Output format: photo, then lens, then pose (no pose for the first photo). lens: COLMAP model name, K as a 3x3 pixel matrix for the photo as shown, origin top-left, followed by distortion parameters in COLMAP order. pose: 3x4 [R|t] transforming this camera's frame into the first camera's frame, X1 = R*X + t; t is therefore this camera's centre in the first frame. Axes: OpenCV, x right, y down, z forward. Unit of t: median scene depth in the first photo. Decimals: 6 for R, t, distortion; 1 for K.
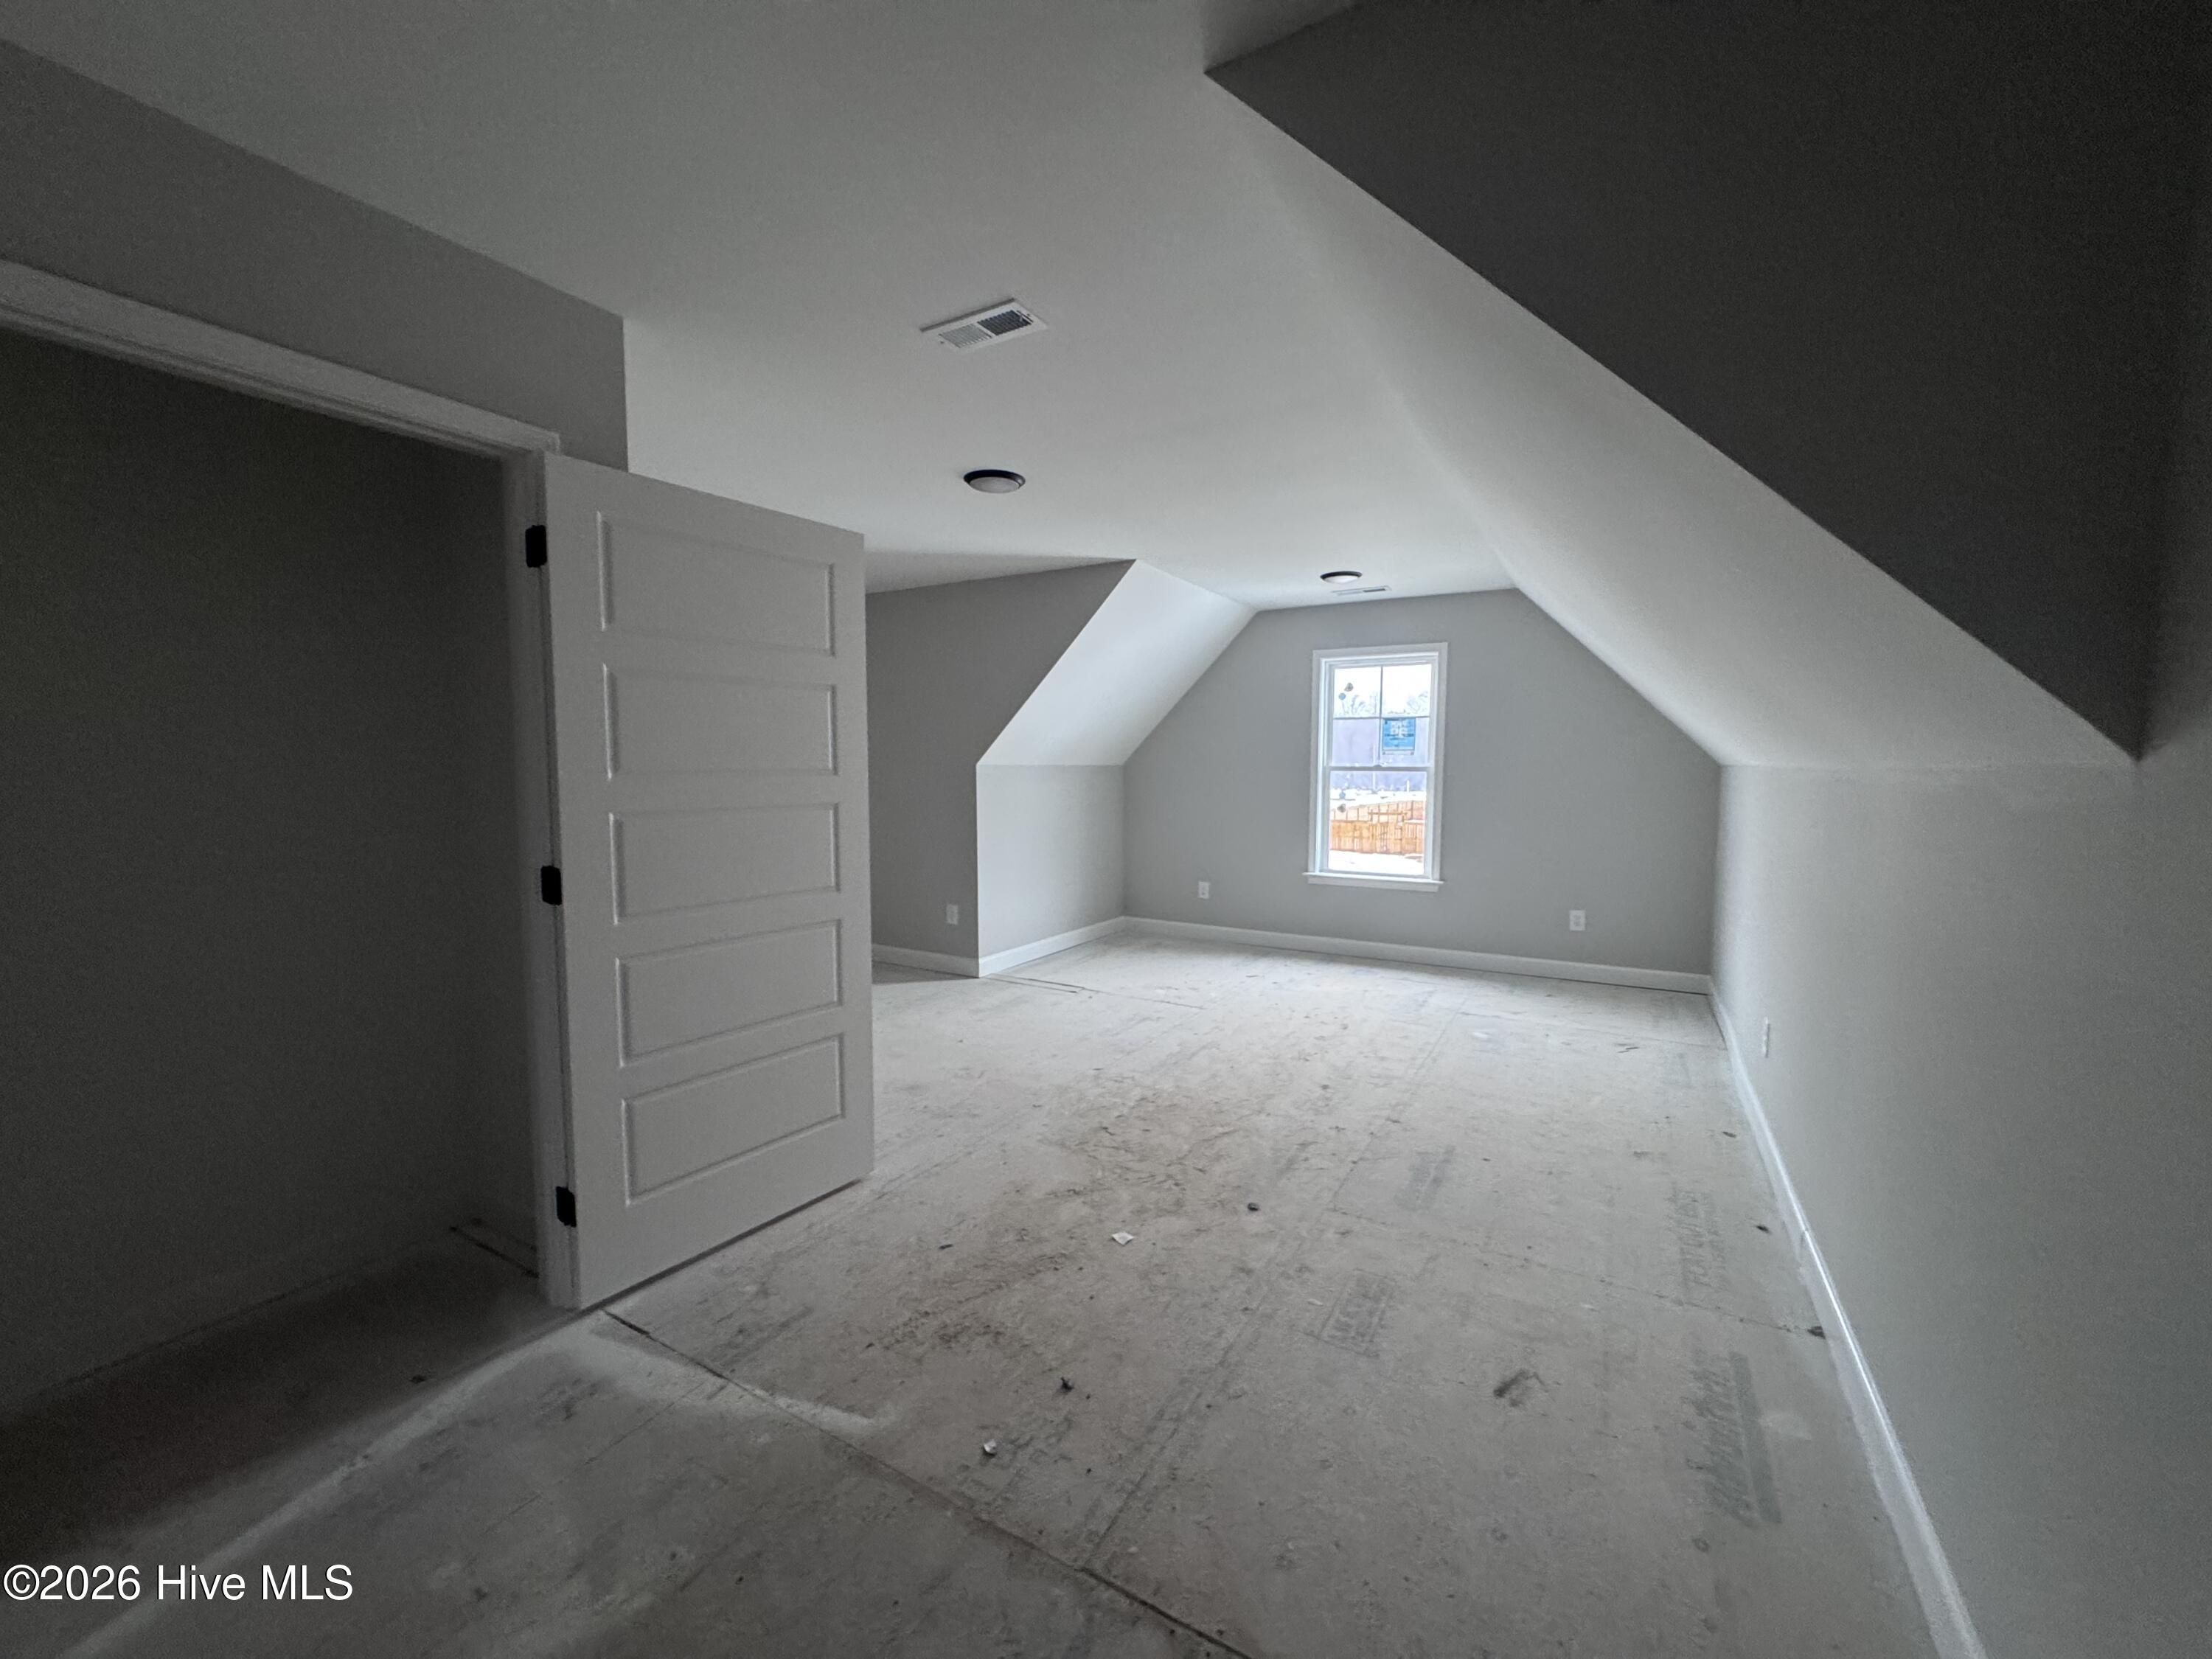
lens RADIAL K [[889.1, 0, 1110.2], [0, 889.1, 833.8], [0, 0, 1]] dist [-0.003386, 0.000229]
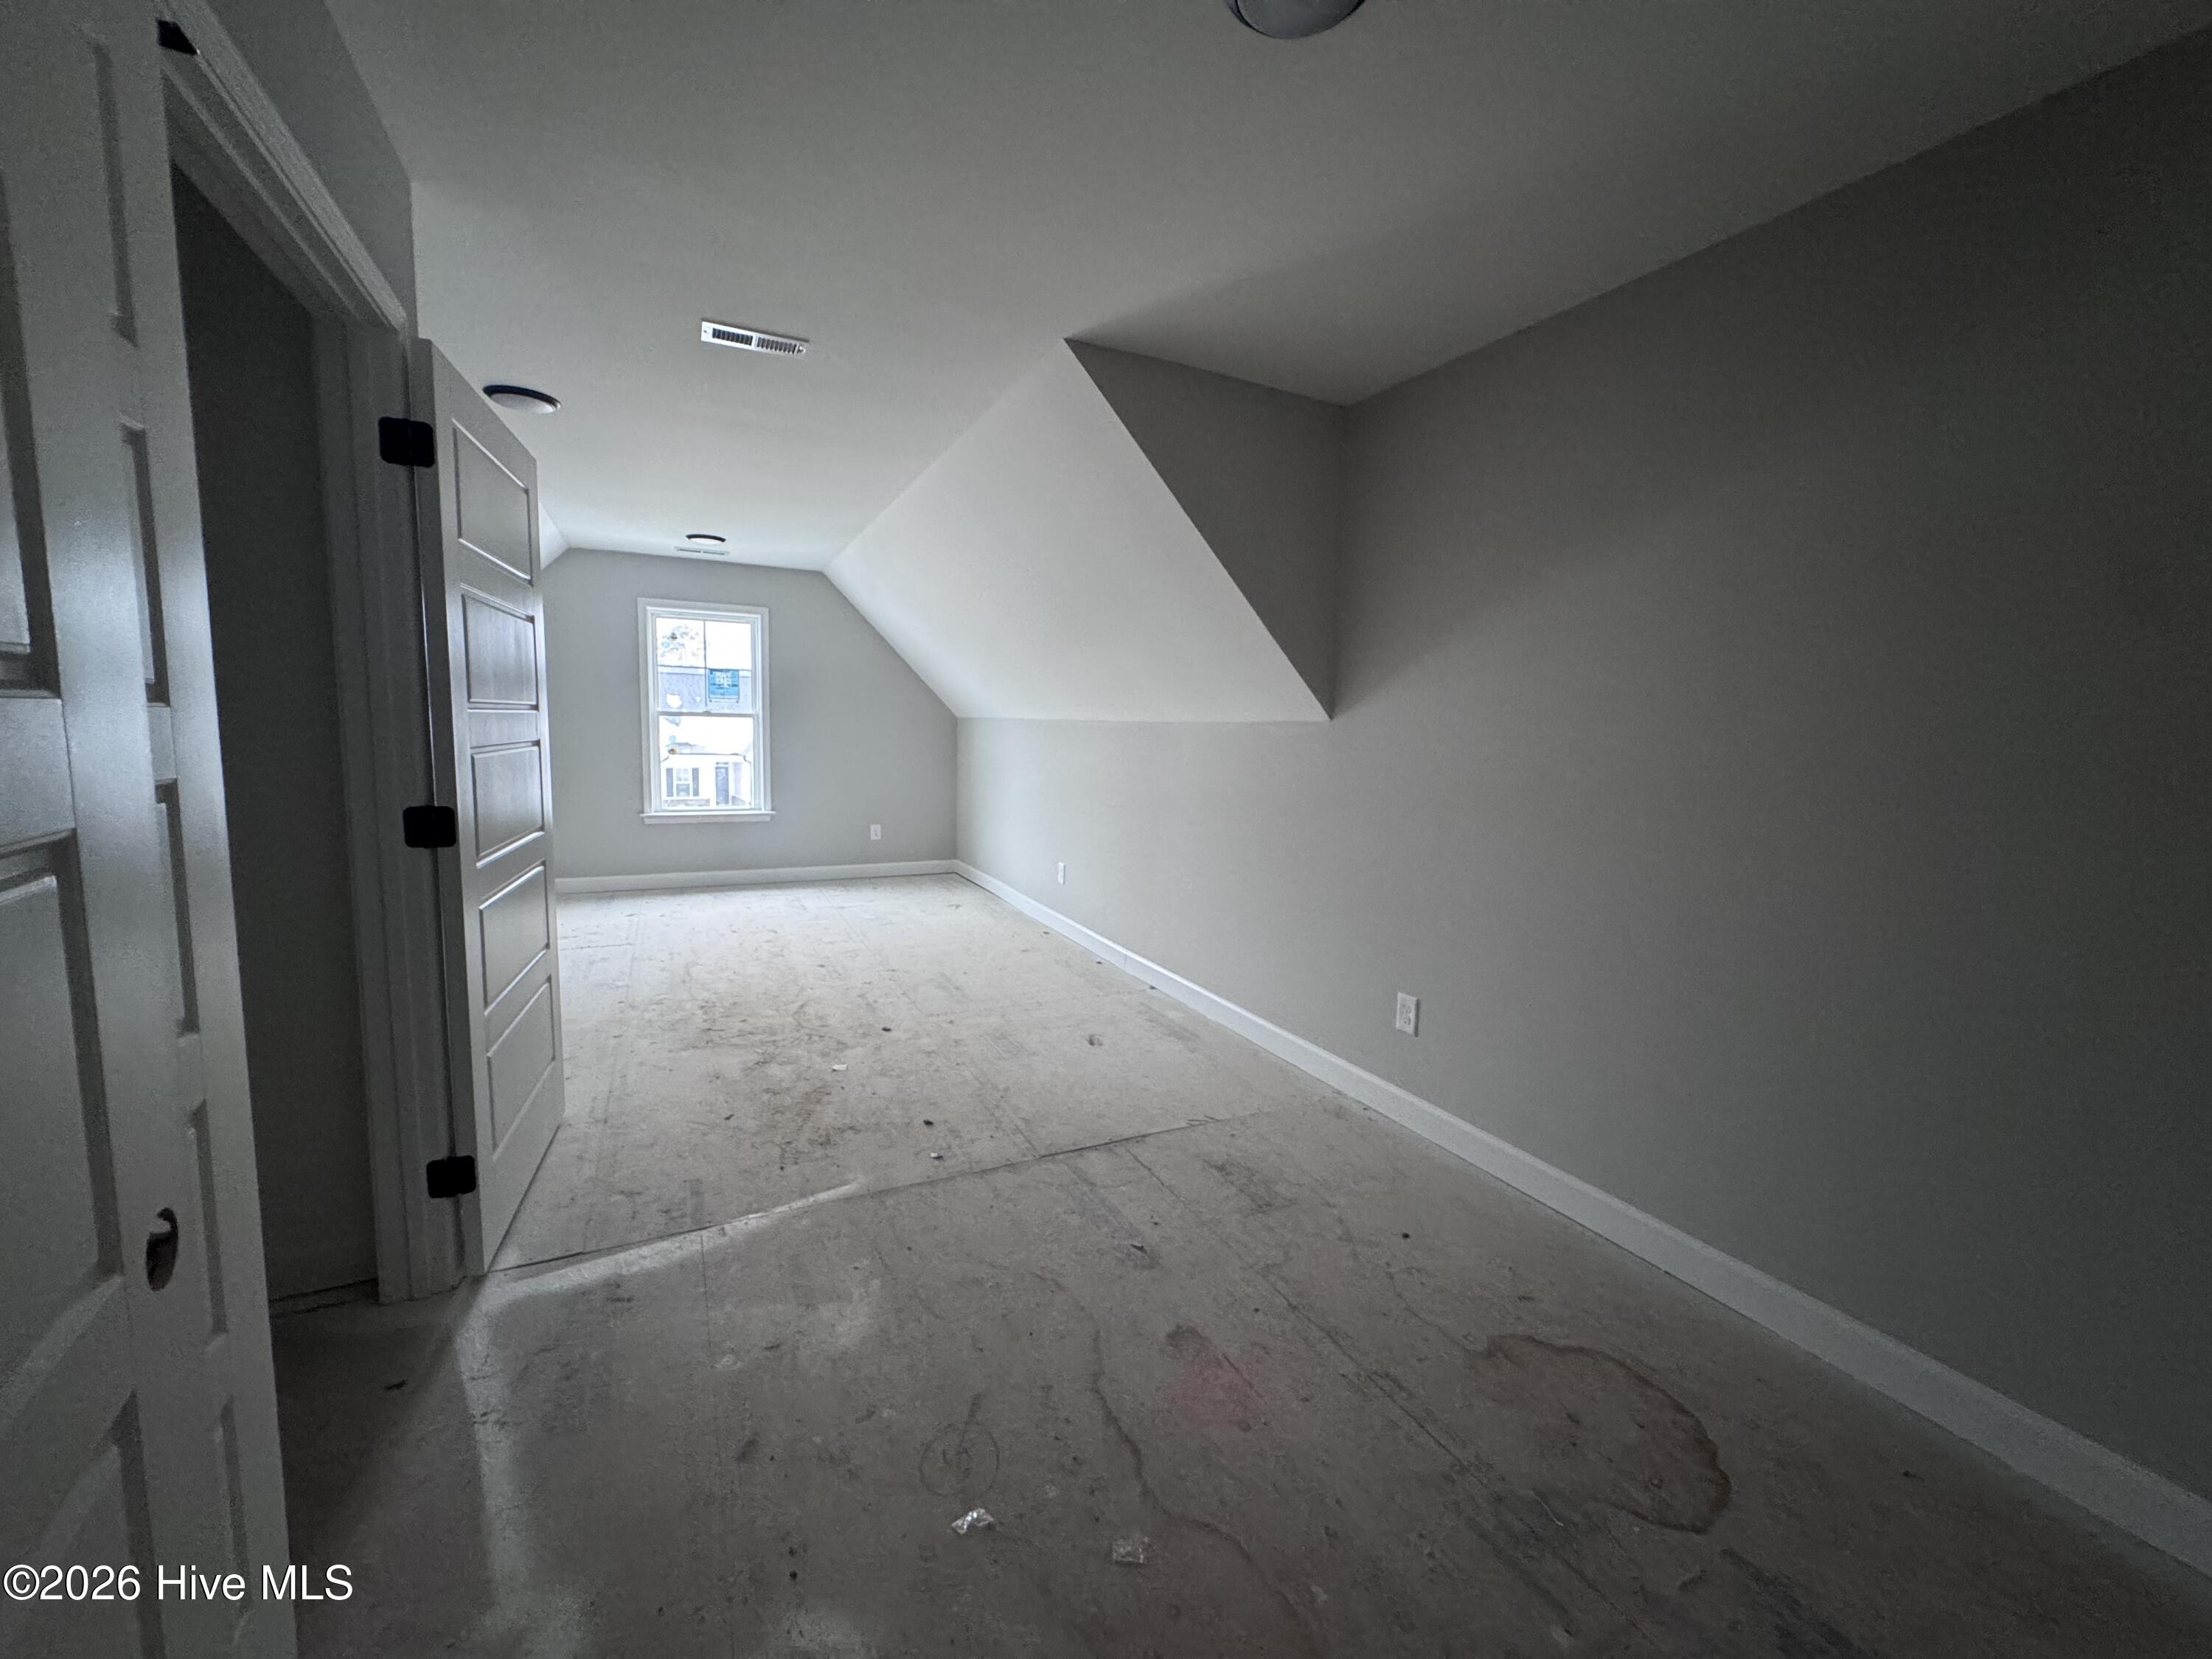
lens RADIAL K [[889.1, 0, 1116.6], [0, 889.1, 842.3], [0, 0, 1]] dist [-0.003386, 0.000229]
pose [[0.540343, -0.098080, 0.835709, -0.681377], [0.041429, 0.995080, 0.089998, 0.012390], [-0.840424, -0.014007, 0.541748, -0.054650]]
